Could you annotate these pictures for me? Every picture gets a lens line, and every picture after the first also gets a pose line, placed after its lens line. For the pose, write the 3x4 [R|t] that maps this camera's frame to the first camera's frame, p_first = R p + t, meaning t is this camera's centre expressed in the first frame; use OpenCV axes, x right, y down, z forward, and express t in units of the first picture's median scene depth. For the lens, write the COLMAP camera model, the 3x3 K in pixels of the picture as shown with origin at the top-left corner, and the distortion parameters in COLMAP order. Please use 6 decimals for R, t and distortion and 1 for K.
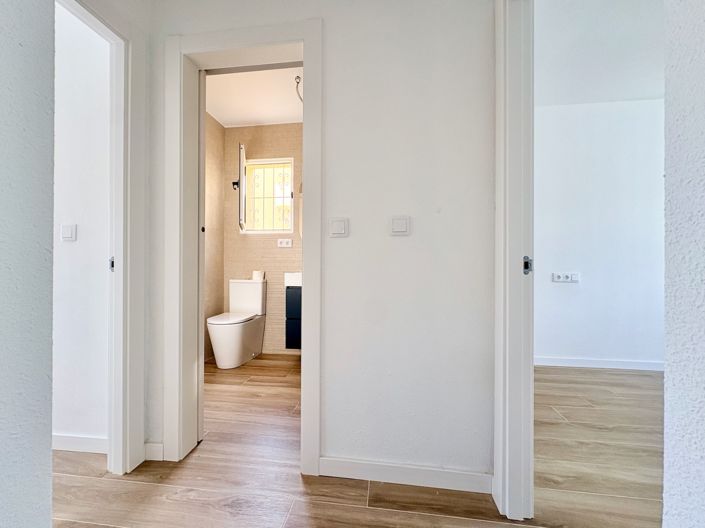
lens RADIAL K [[280.6, 0, 353.2], [0, 280.6, 263.9], [0, 0, 1]] dist [0.001235, -0.000066]
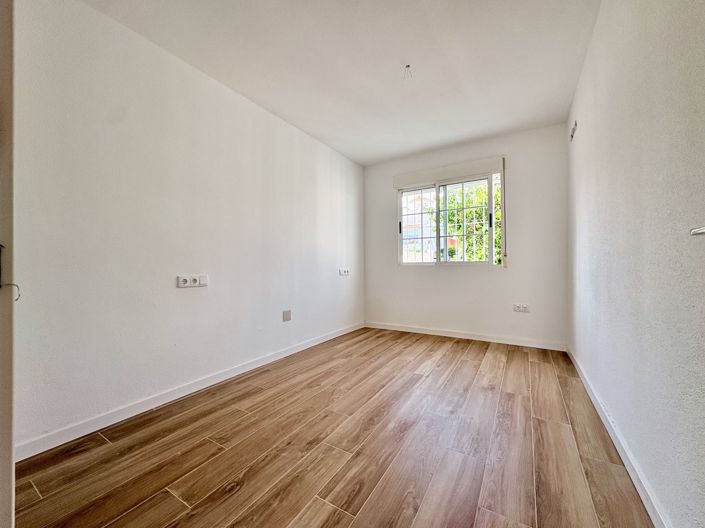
lens RADIAL K [[280.6, 0, 351.7], [0, 280.6, 265.2], [0, 0, 1]] dist [0.001235, -0.000066]
pose [[0.418151, -0.007866, 0.908343, 0.246353], [0.002685, 0.999969, 0.007423, -0.002408], [-0.908374, -0.000665, 0.418159, 0.286166]]
